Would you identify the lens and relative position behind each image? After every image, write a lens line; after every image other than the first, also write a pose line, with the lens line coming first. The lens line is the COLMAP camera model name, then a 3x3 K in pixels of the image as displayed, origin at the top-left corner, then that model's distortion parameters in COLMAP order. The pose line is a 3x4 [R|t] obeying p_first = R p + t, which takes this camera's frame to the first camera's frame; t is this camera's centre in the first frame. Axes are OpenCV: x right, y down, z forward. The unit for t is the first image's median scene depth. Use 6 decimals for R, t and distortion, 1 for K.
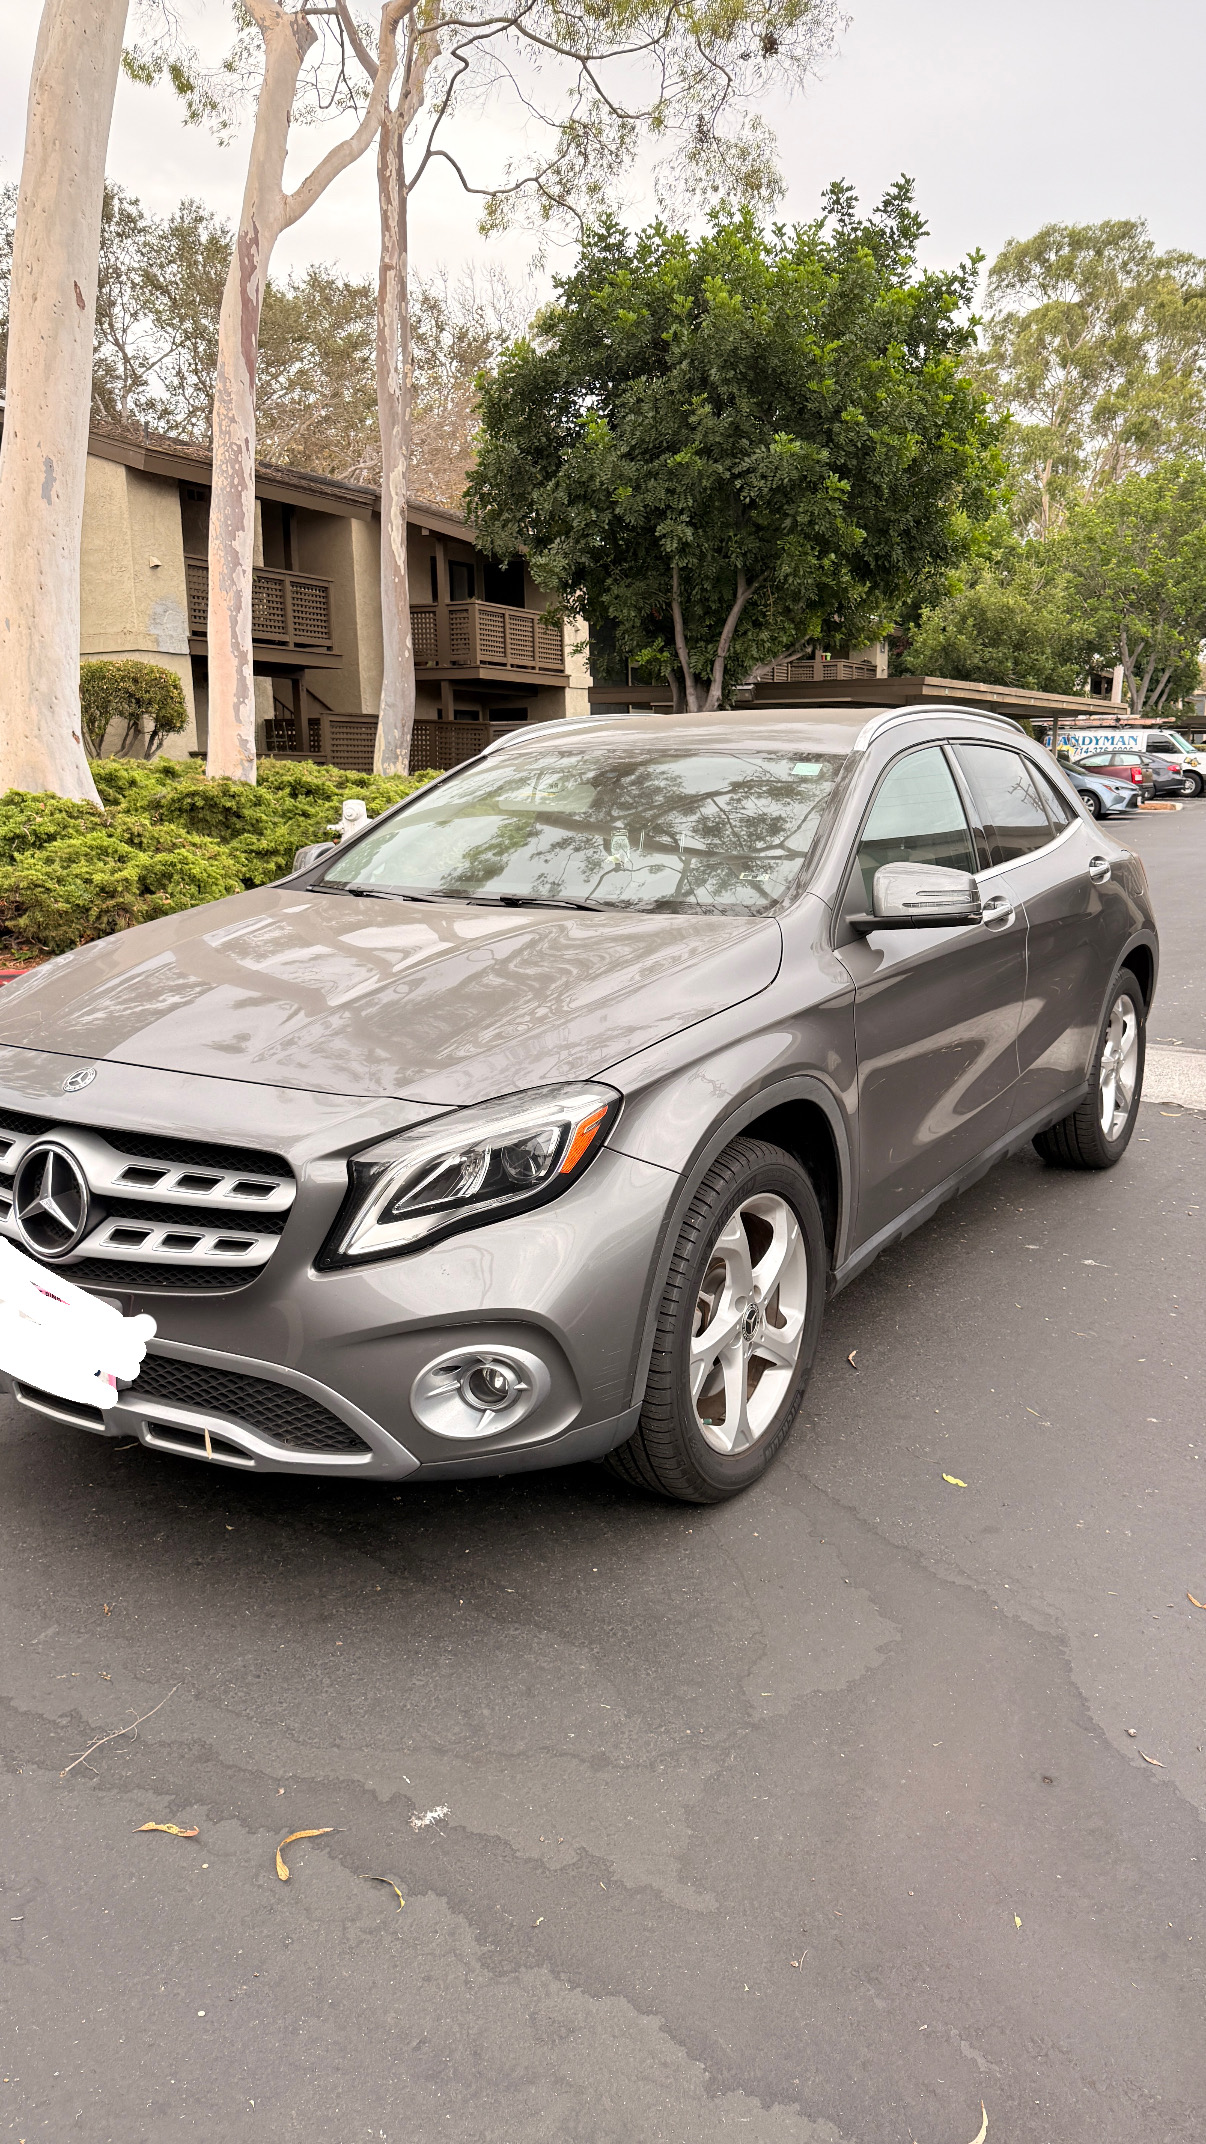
lens RADIAL K [[1523.1, 0, 605.4], [0, 1523.1, 1079.4], [0, 0, 1]] dist [-0.009534, -0.019859]
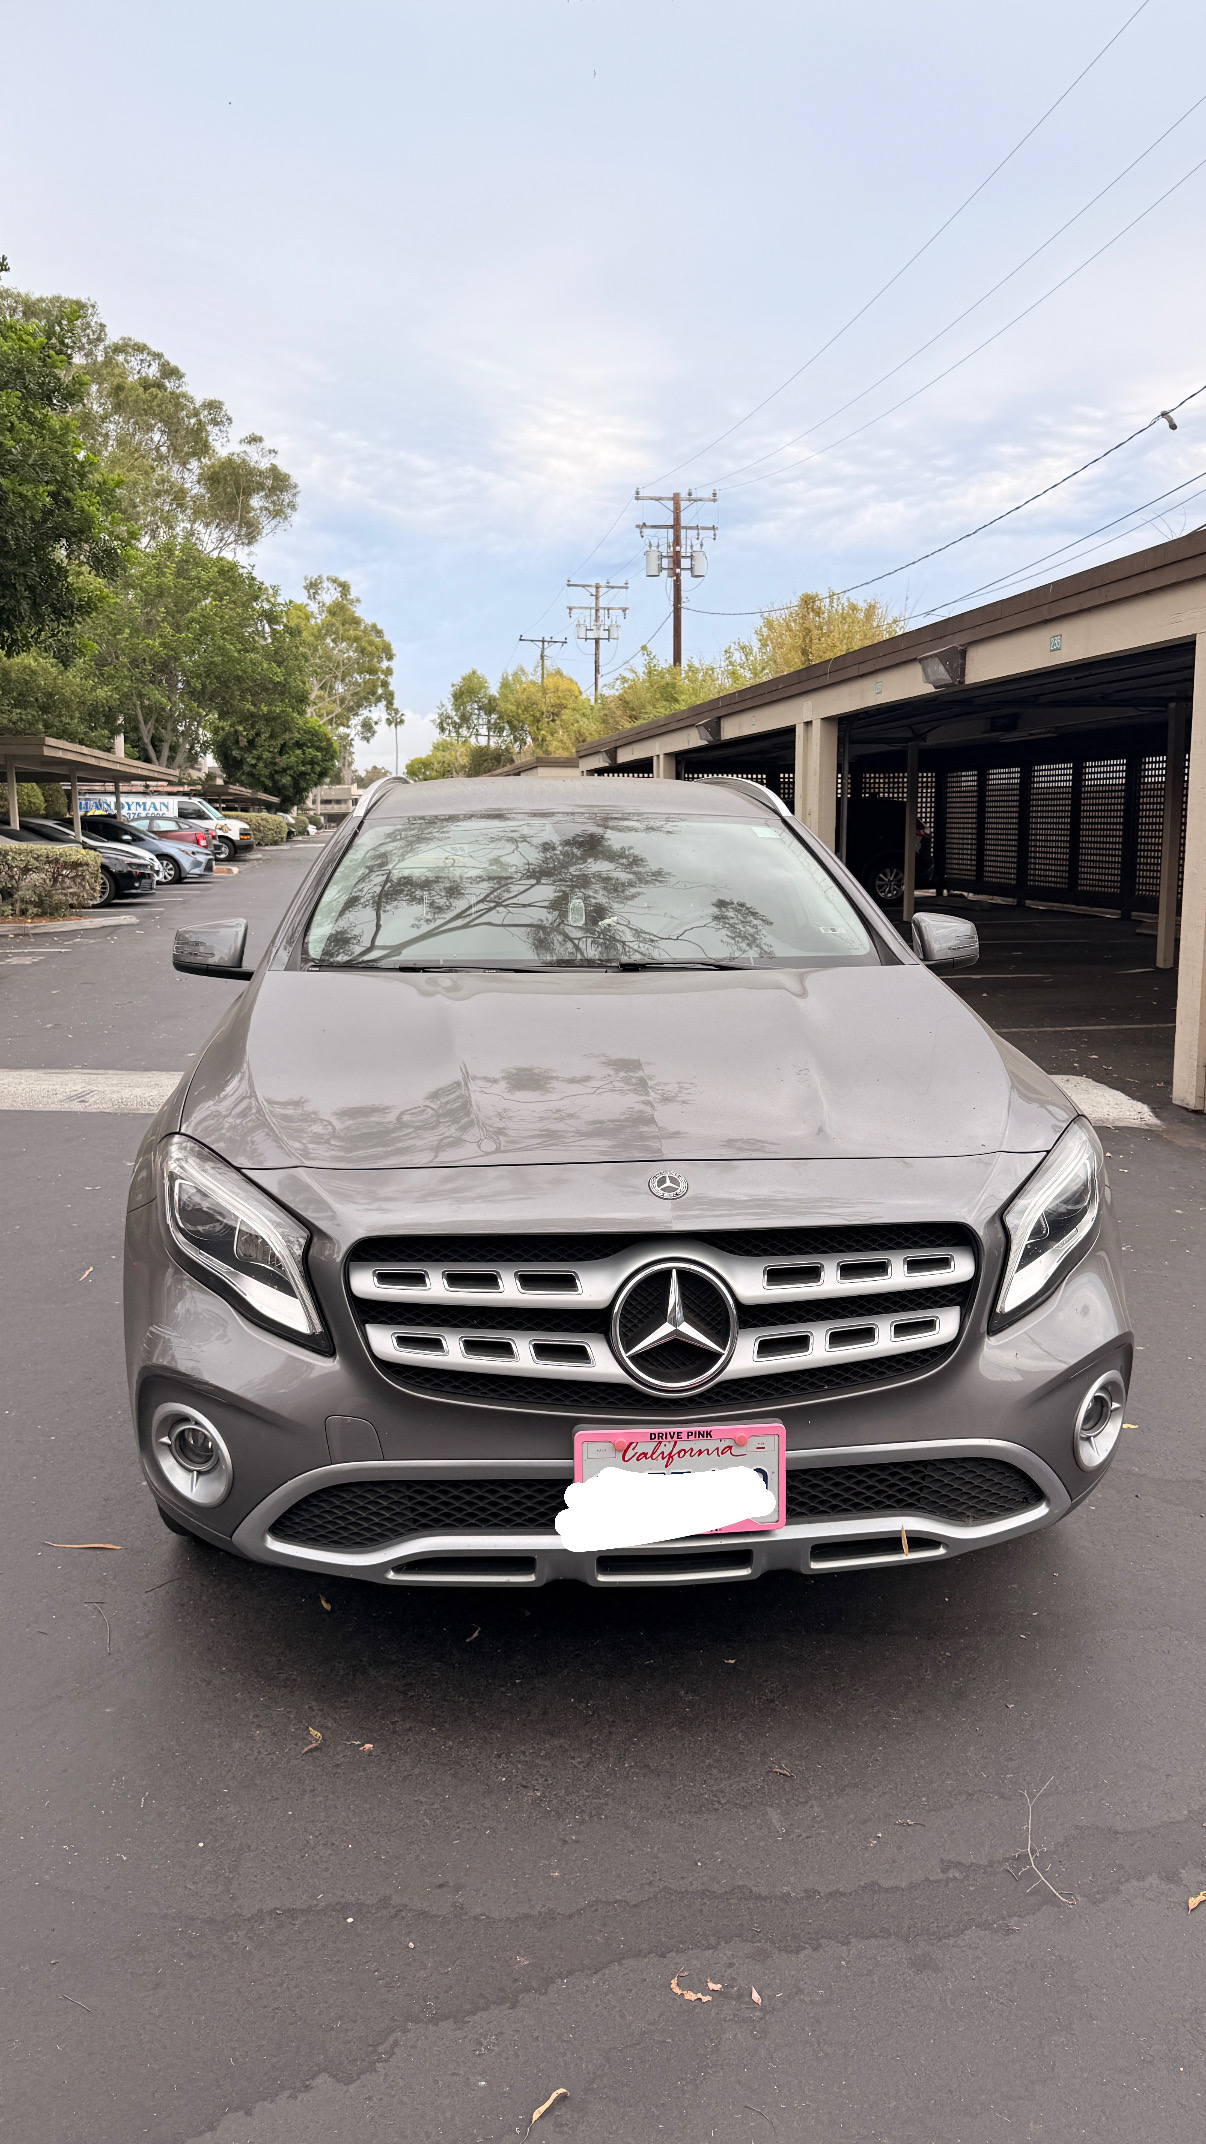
lens RADIAL K [[1523.1, 0, 604.3], [0, 1523.1, 1069.8], [0, 0, 1]] dist [-0.009534, -0.019859]
pose [[0.775983, -0.082961, 0.625274, -0.102305], [0.112609, 0.993608, -0.007920, -0.006835], [-0.620621, 0.076557, 0.780365, 0.038416]]
